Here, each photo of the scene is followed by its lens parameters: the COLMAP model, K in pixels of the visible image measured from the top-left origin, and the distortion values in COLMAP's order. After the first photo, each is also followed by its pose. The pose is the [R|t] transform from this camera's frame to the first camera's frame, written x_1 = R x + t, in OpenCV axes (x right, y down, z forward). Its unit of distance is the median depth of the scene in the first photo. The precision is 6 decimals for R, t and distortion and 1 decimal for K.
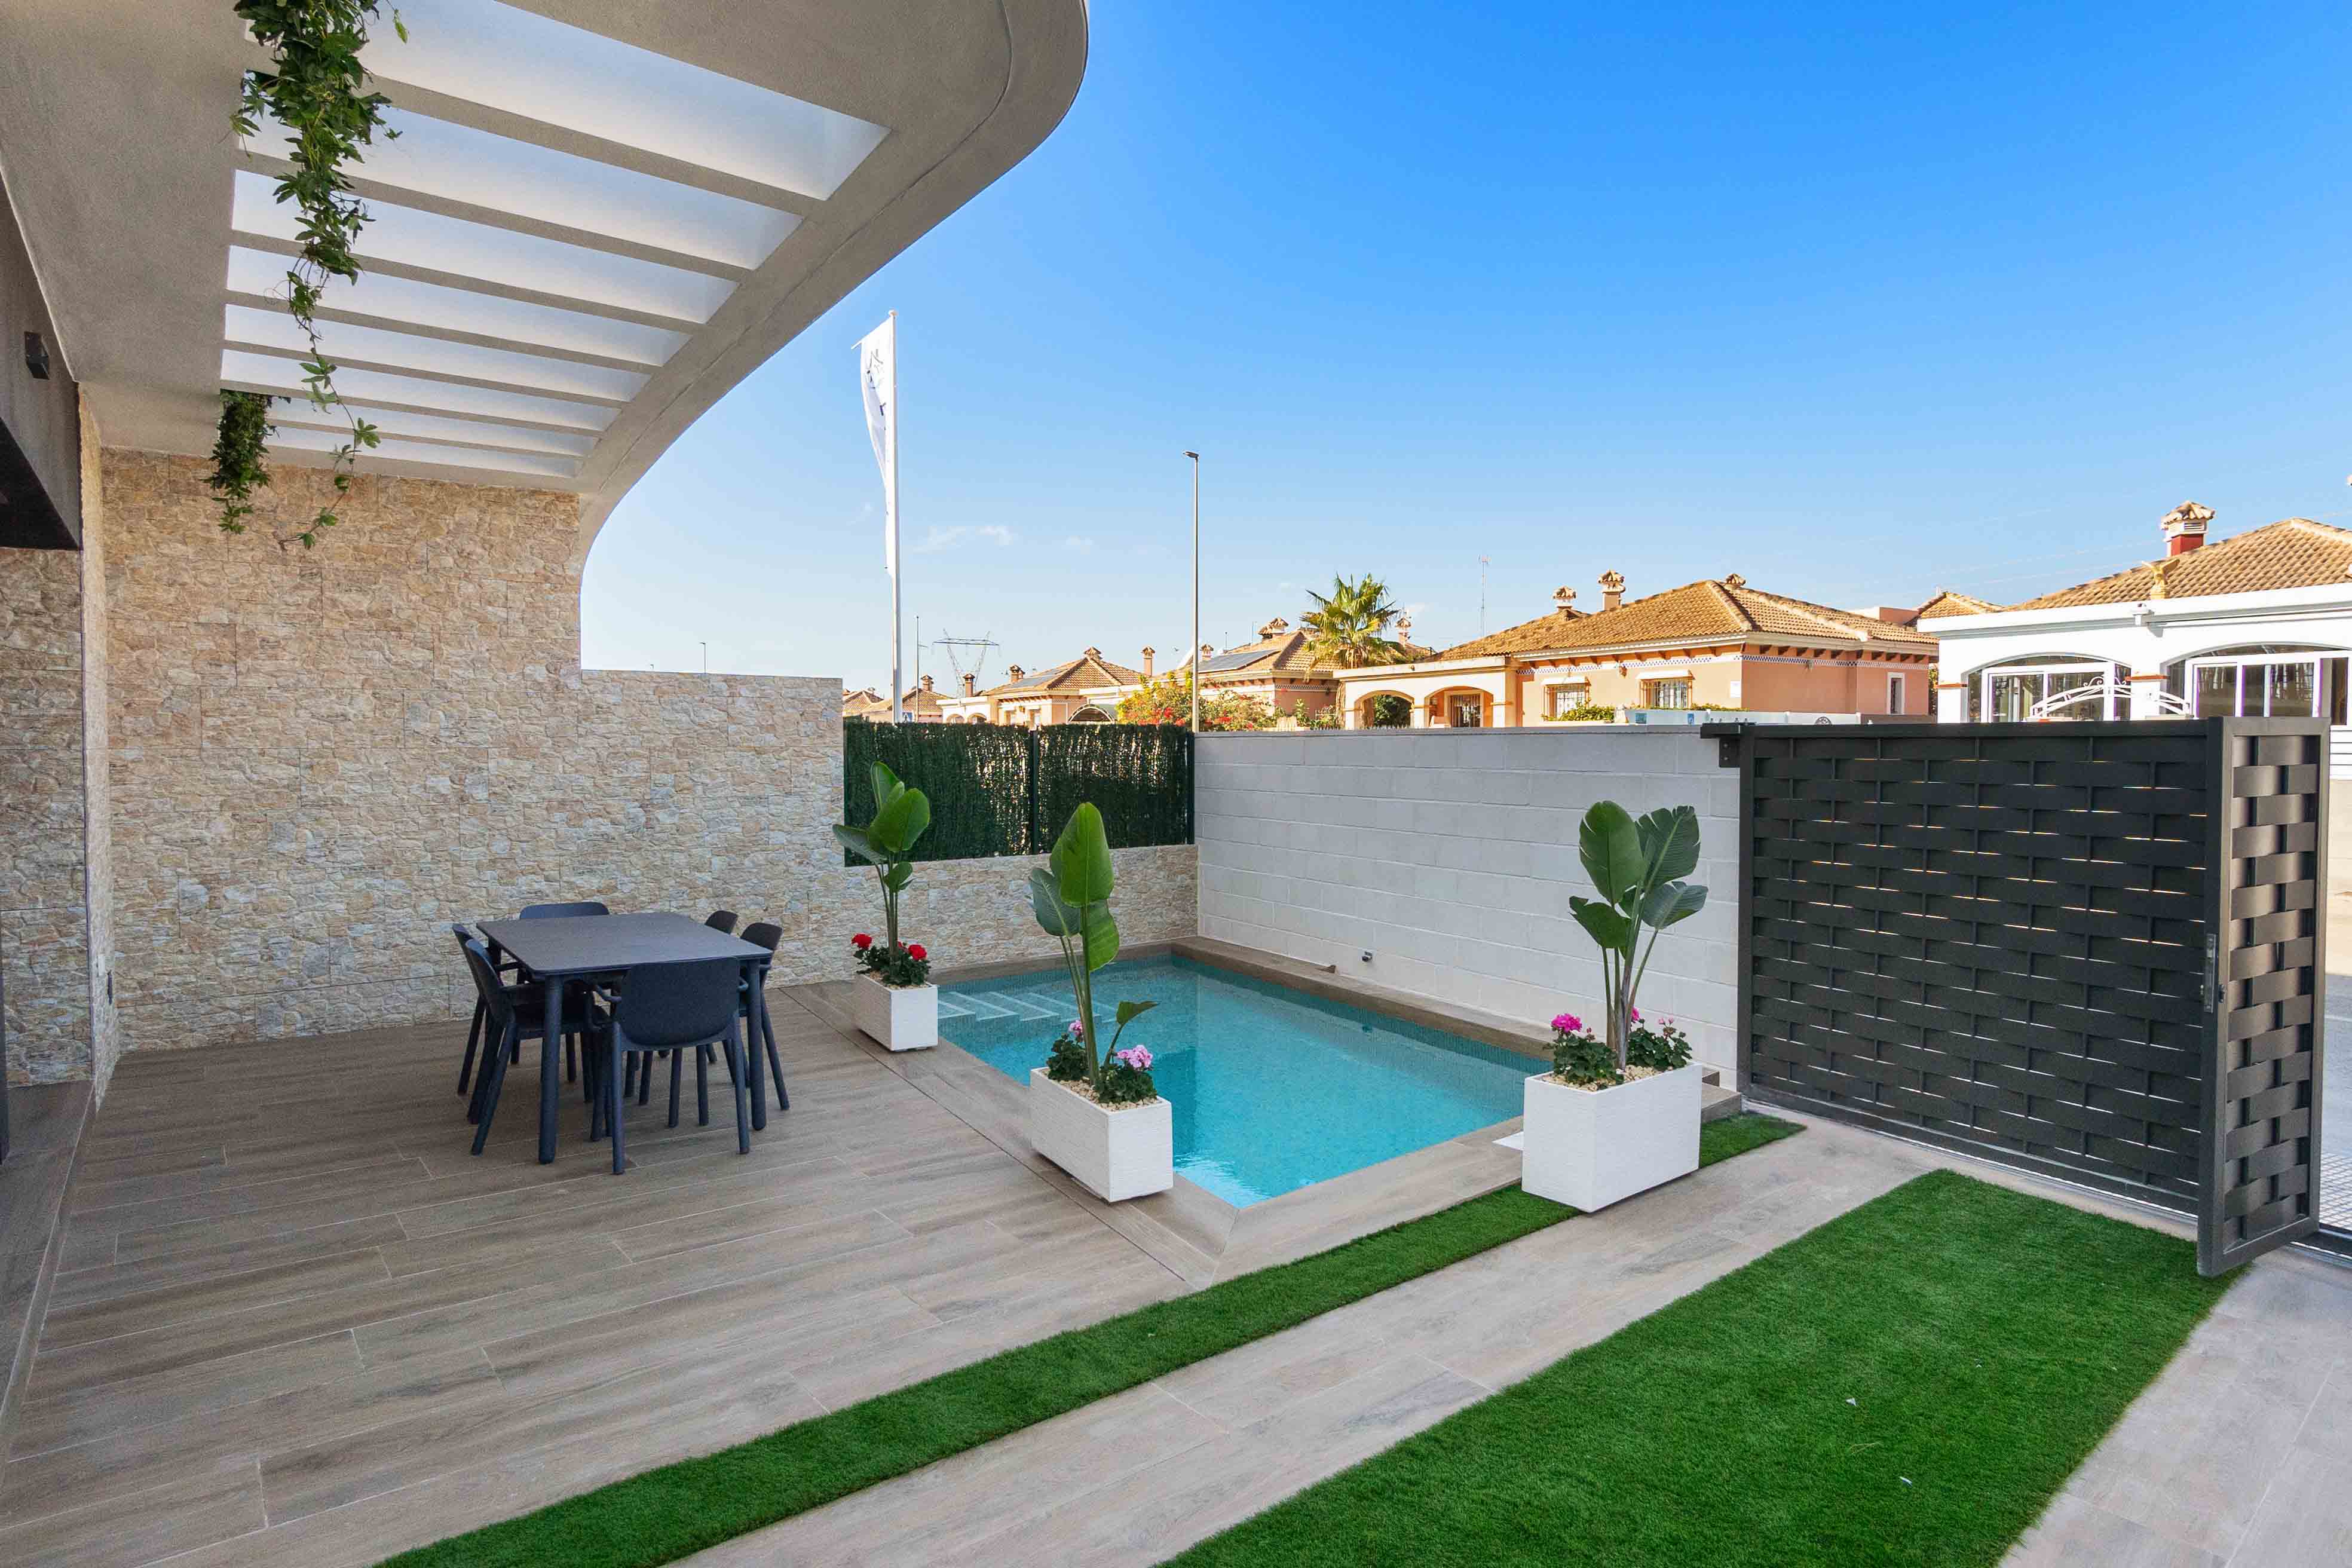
lens RADIAL K [[1285.9, 0, 1171.8], [0, 1285.9, 776.6], [0, 0, 1]] dist [-0.017096, 0.004801]
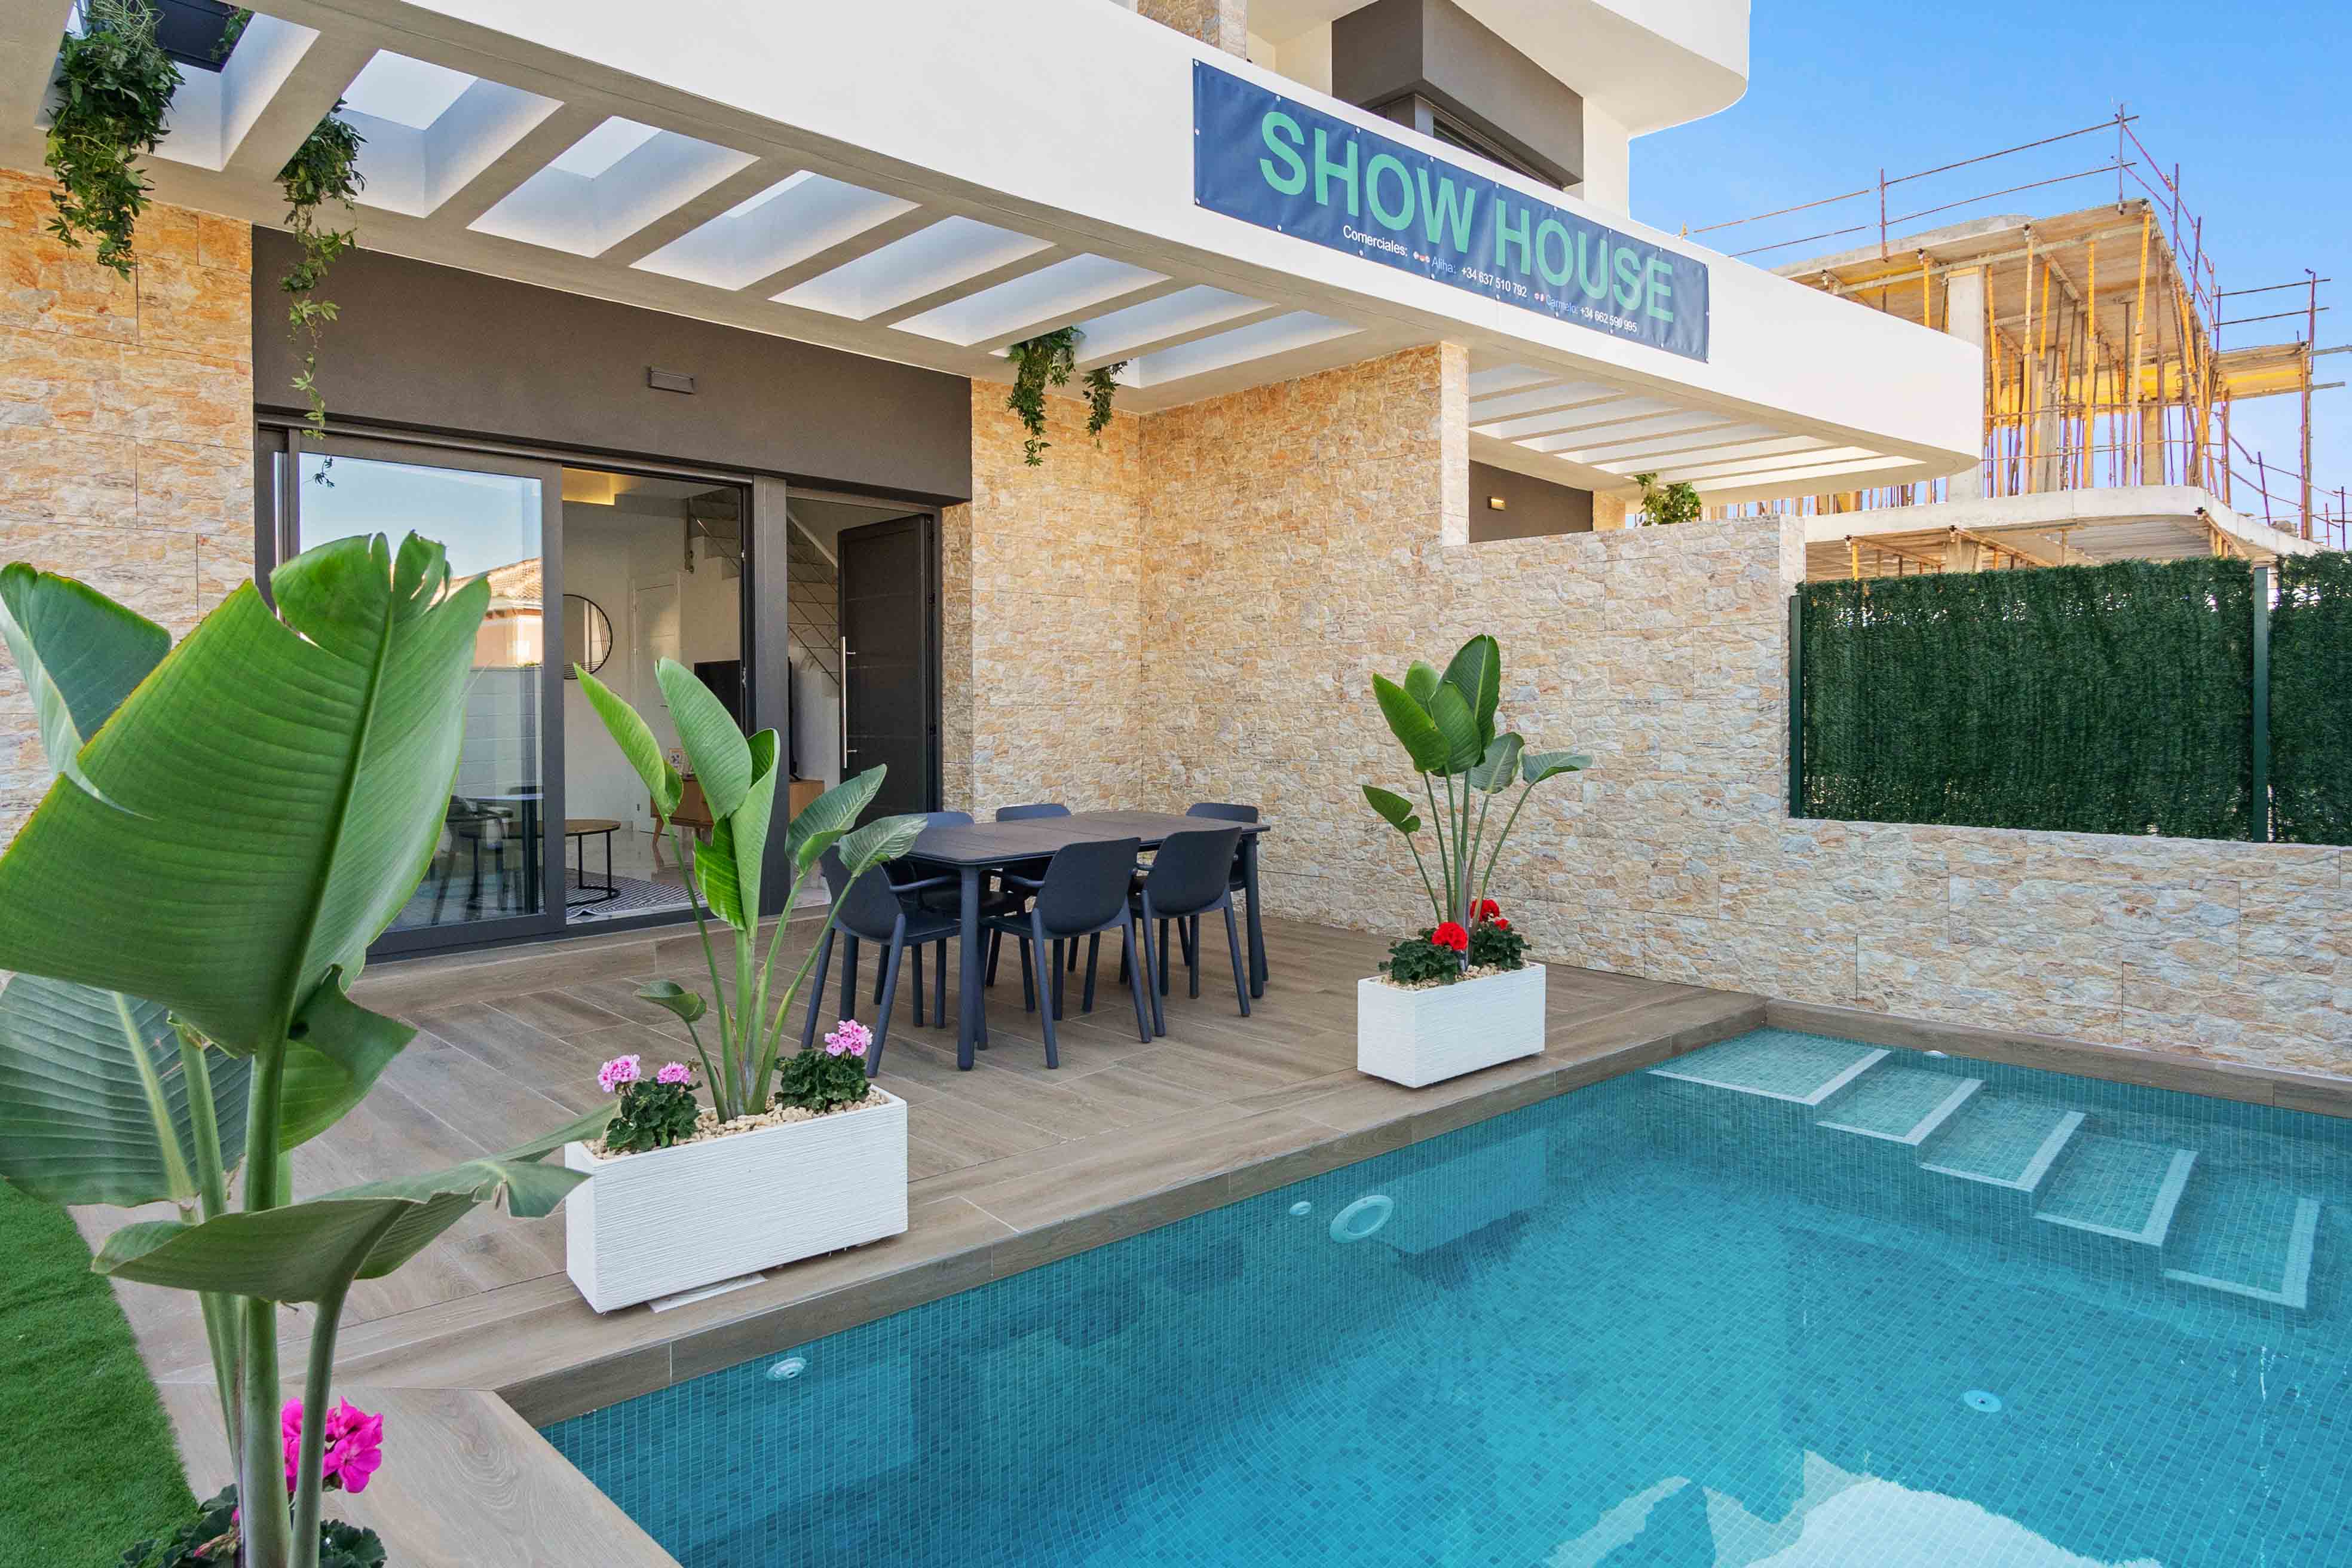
lens RADIAL K [[1285.9, 0, 1183.2], [0, 1285.9, 716.3], [0, 0, 1]] dist [-0.017096, 0.004801]
pose [[0.135337, 0.009198, -0.990757, 0.369113], [-0.019927, 0.999780, 0.006559, 0.027141], [0.990599, 0.018856, 0.135490, 0.727520]]
